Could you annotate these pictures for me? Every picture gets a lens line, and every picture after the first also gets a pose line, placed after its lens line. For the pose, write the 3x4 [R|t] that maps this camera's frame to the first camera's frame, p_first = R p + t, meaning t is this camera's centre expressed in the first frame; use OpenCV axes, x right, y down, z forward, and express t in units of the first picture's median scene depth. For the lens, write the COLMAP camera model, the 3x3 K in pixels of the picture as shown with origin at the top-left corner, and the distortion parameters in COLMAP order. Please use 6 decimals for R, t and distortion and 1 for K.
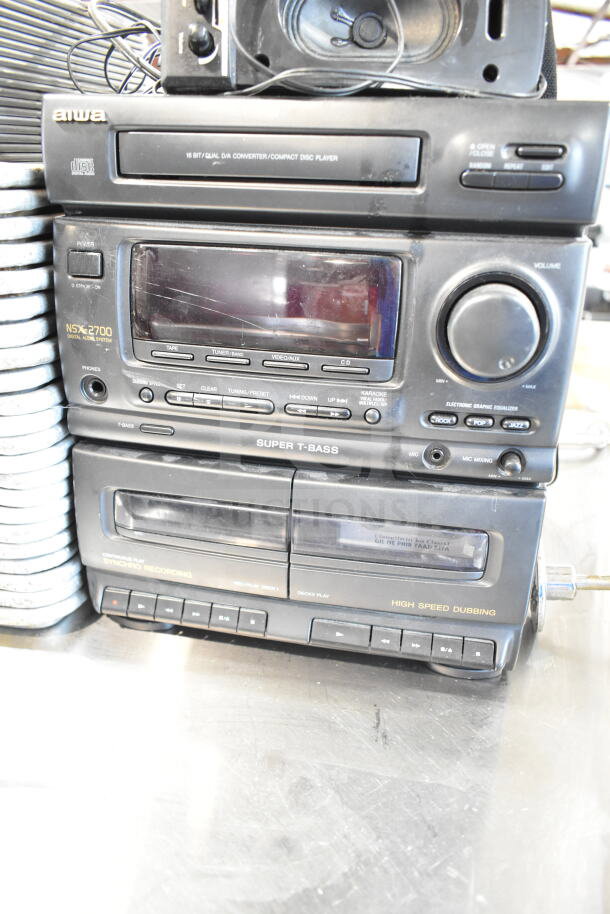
lens RADIAL K [[742.9, 0, 290.1], [0, 742.9, 457.9], [0, 0, 1]] dist [-0.027705, -0.000201]
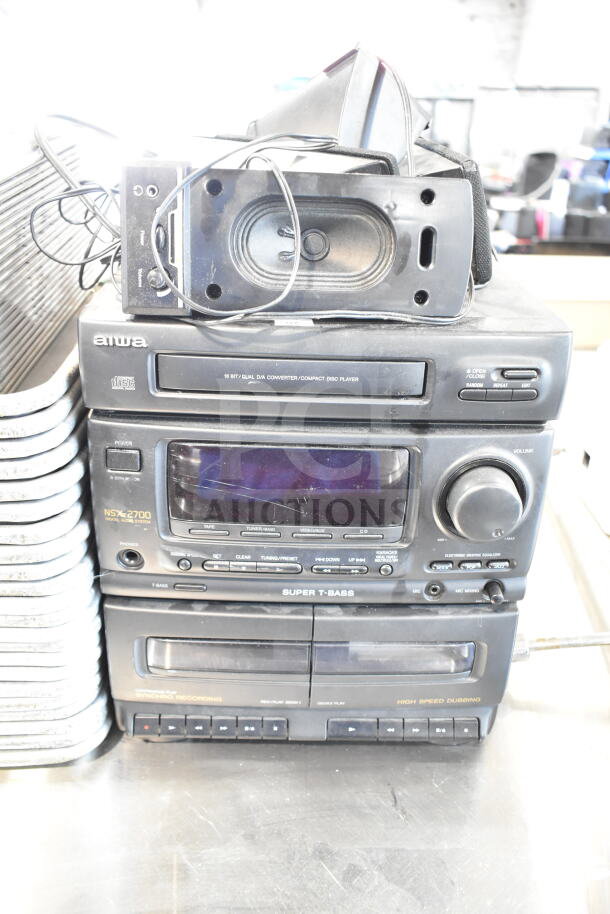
lens RADIAL K [[809.0, 0, 305.0], [0, 809.0, 457.0], [0, 0, 1]] dist [-0.026543, -0.002284]
pose [[0.973740, -0.092128, 0.208189, -0.260075], [0.074494, 0.993058, 0.091024, -0.349884], [-0.215130, -0.073125, 0.973844, -0.221802]]
